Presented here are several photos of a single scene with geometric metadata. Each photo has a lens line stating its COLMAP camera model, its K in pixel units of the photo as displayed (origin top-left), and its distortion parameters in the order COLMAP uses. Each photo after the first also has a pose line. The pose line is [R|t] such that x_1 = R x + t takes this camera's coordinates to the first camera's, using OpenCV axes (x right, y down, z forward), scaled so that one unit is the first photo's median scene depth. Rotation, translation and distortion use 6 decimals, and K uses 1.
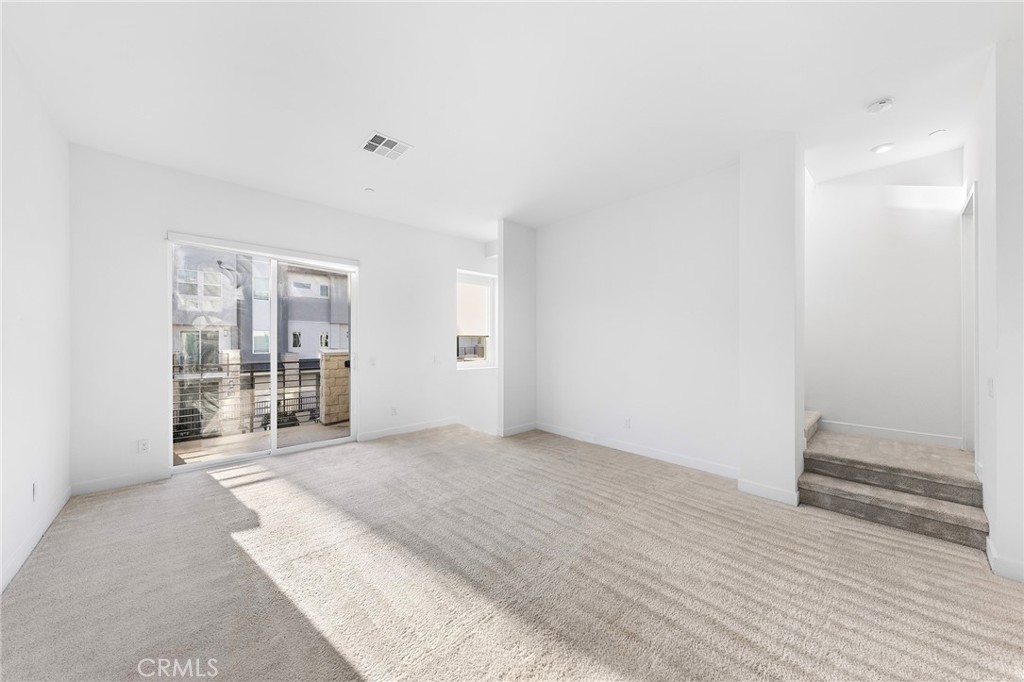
lens RADIAL K [[358.0, 0, 526.7], [0, 358.0, 341.2], [0, 0, 1]] dist [0.011661, -0.001569]
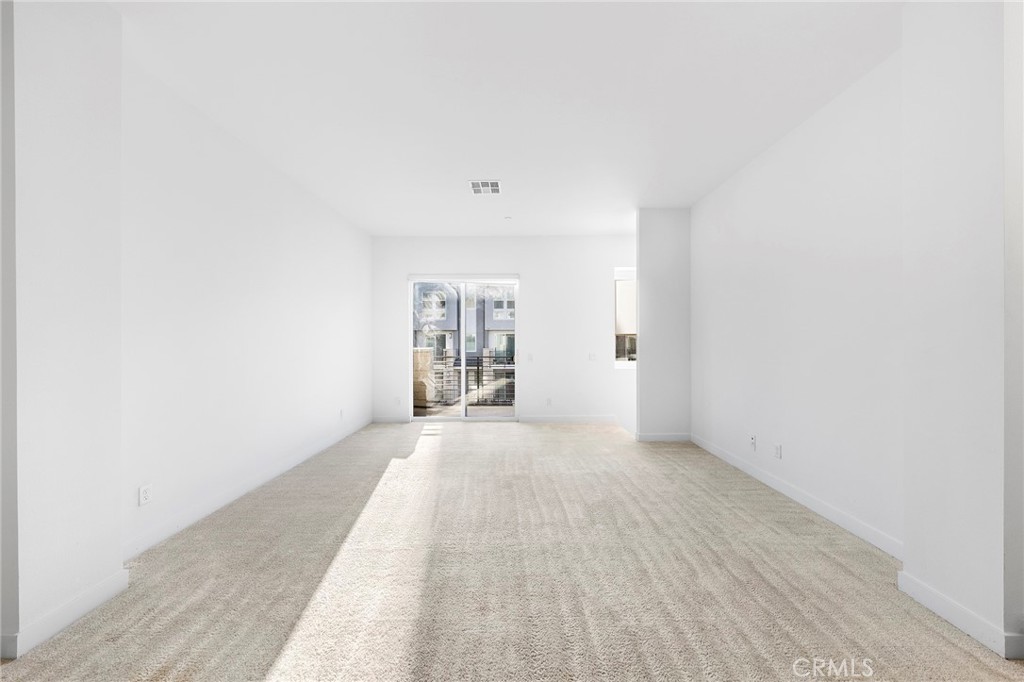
lens RADIAL K [[358.0, 0, 507.5], [0, 358.0, 345.8], [0, 0, 1]] dist [0.011661, -0.001569]
pose [[0.726158, 0.007736, -0.687485, 0.432183], [0.006197, 0.999822, 0.017797, -0.003498], [0.687500, -0.017184, 0.725981, 0.102998]]
